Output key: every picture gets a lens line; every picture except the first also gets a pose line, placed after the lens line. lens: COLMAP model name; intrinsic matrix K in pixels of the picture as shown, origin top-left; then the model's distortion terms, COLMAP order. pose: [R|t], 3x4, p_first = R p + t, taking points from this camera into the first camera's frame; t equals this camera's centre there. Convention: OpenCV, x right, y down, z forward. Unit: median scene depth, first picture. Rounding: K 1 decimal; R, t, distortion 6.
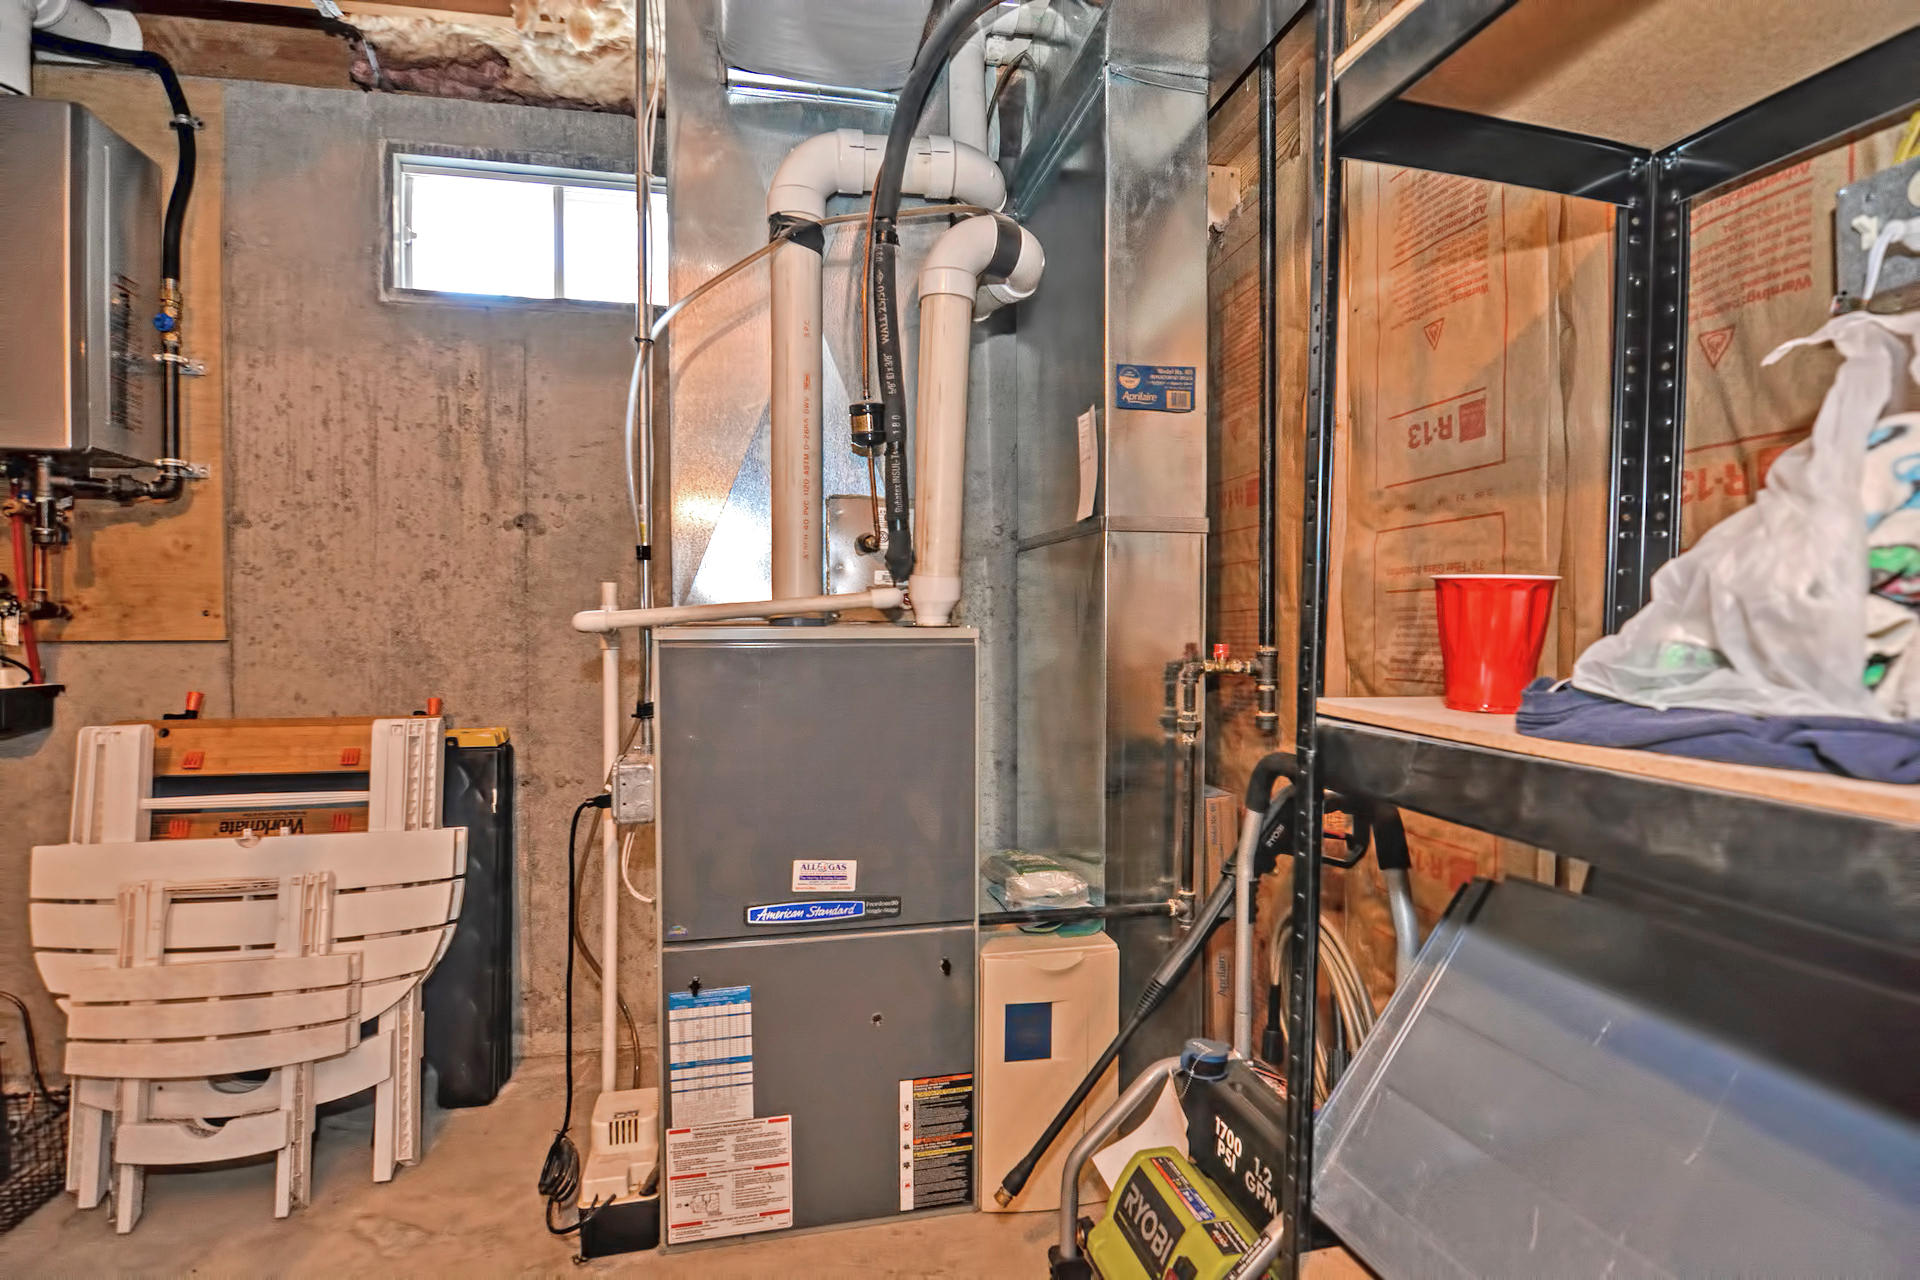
lens RADIAL K [[931.2, 0, 965.0], [0, 931.2, 650.4], [0, 0, 1]] dist [-0.001593, -0.013120]
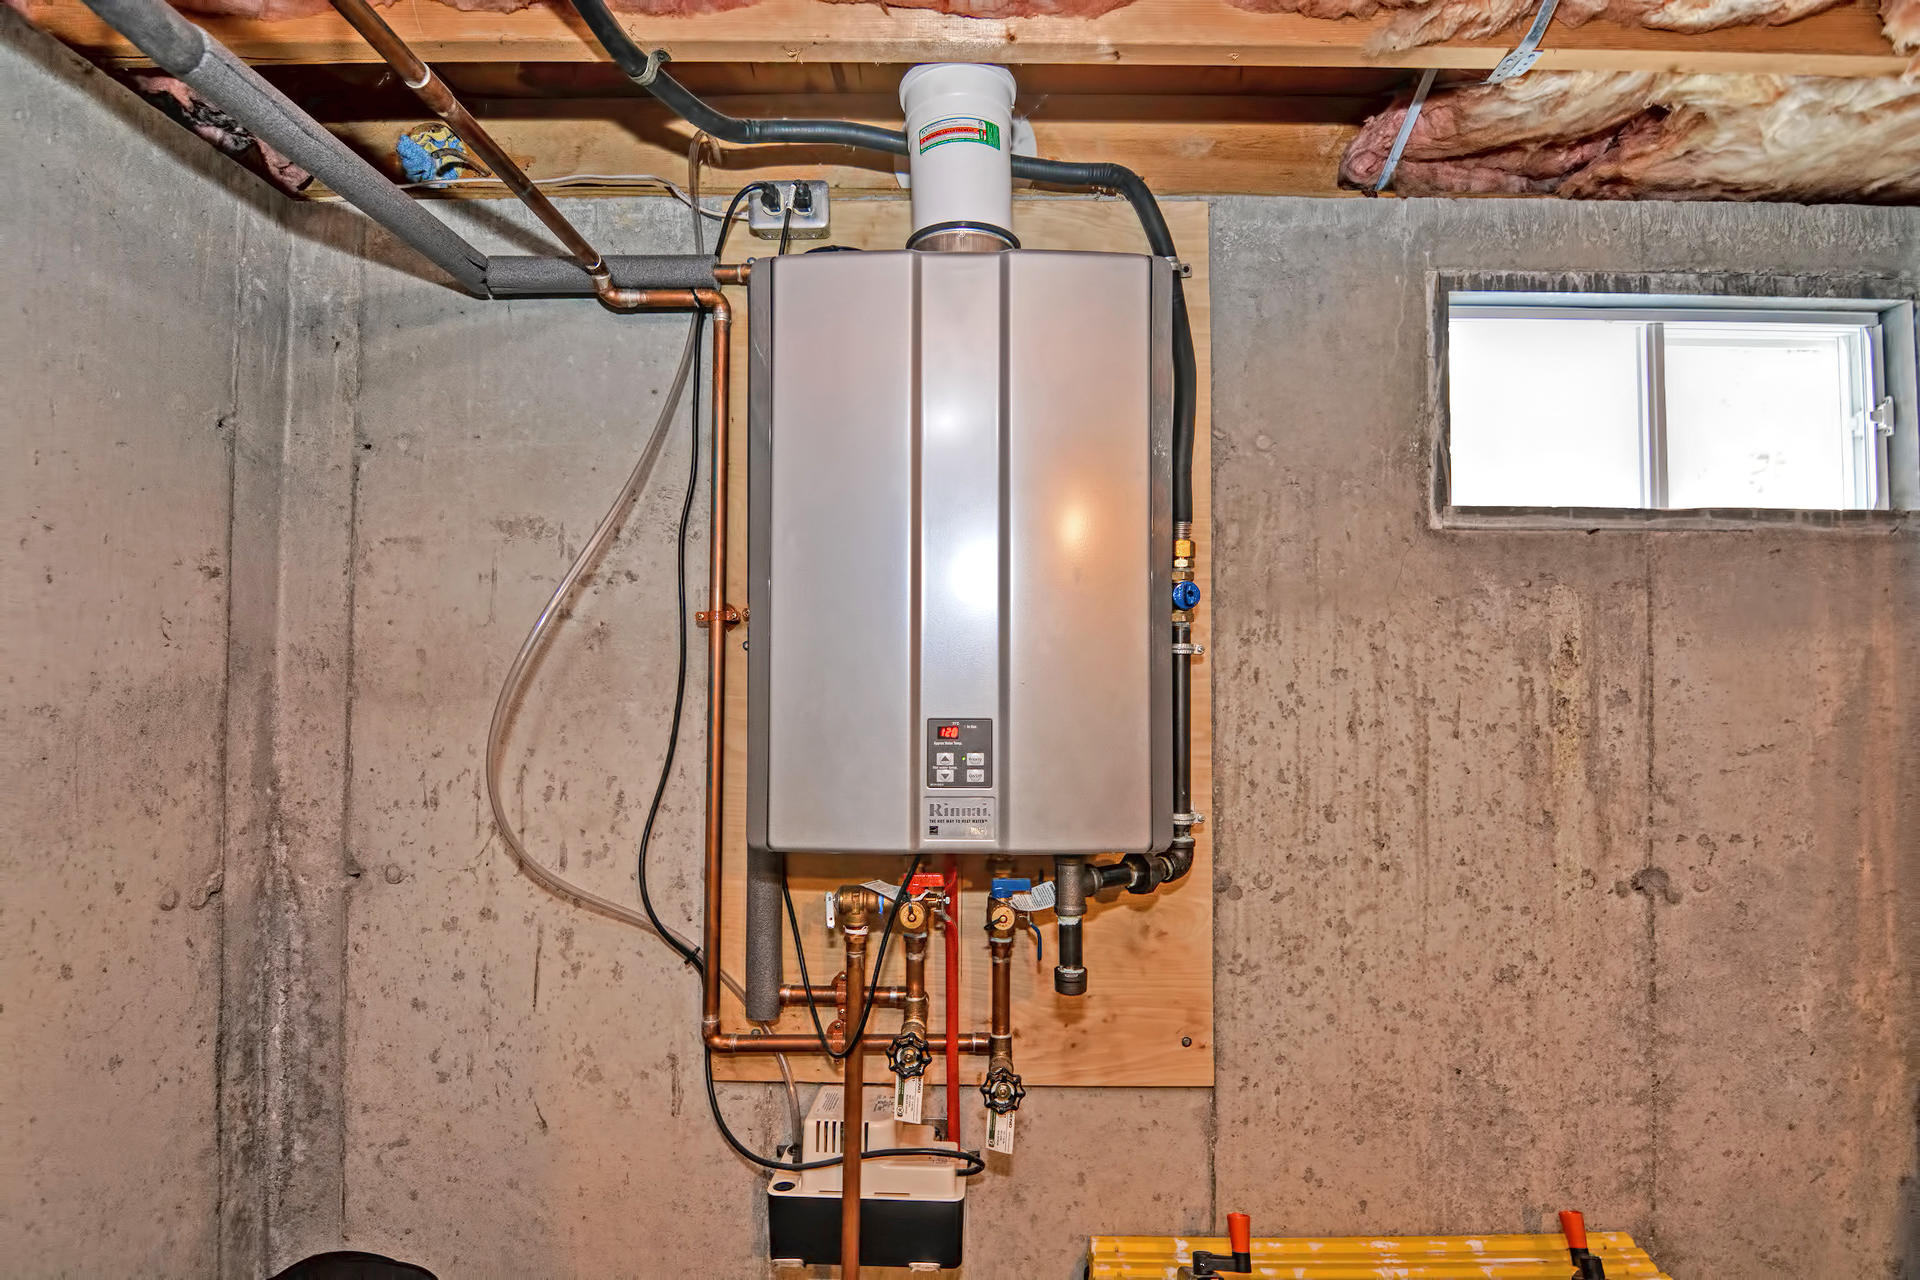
lens RADIAL K [[931.8, 0, 960.0], [0, 931.8, 640.0], [0, 0, 1]] dist [-0.016977, -0.000560]
pose [[0.976879, 0.002204, -0.213782, -0.800200], [-0.012537, 0.998817, -0.046993, -0.267316], [0.213426, 0.048587, 0.975750, 0.328817]]
